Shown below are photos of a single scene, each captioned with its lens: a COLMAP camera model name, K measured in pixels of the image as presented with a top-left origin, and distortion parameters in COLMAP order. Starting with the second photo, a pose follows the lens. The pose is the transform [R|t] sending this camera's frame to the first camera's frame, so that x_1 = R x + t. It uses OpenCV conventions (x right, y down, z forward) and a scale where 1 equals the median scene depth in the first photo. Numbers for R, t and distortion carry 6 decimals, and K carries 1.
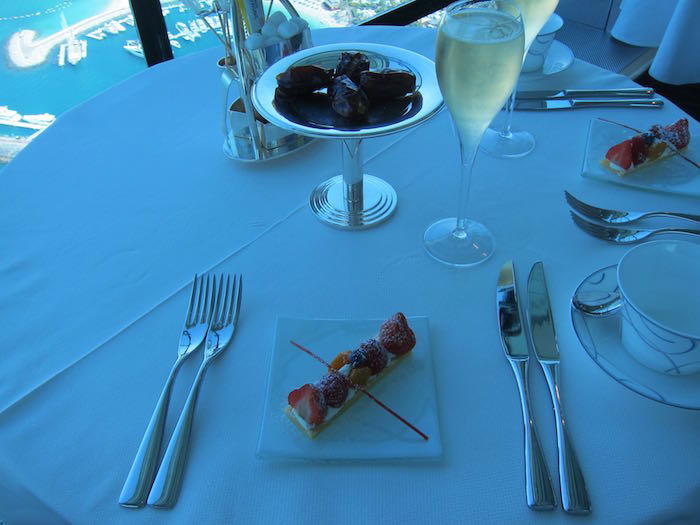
lens RADIAL K [[585.5, 0, 350.0], [0, 585.5, 262.5], [0, 0, 1]] dist [-0.057362, 0.012426]
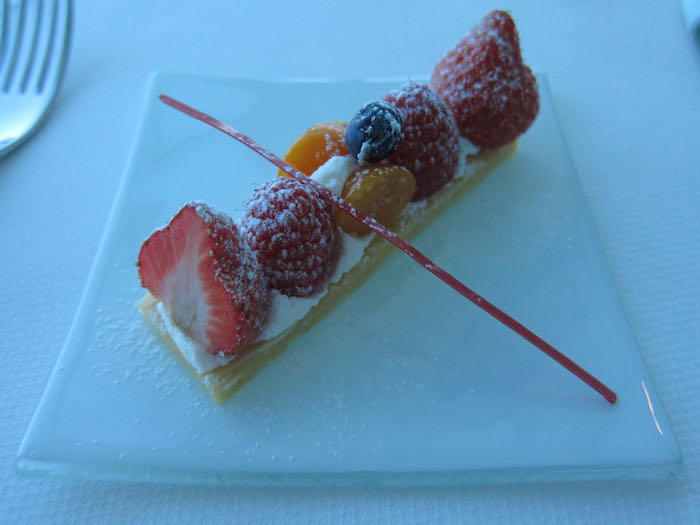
lens RADIAL K [[585.5, 0, 350.0], [0, 585.5, 262.5], [0, 0, 1]] dist [-0.057362, 0.012426]
pose [[0.999606, -0.005005, 0.027629, -0.007609], [0.000491, 0.986948, 0.161036, 0.181451], [-0.028074, -0.160959, 0.986562, 0.699884]]
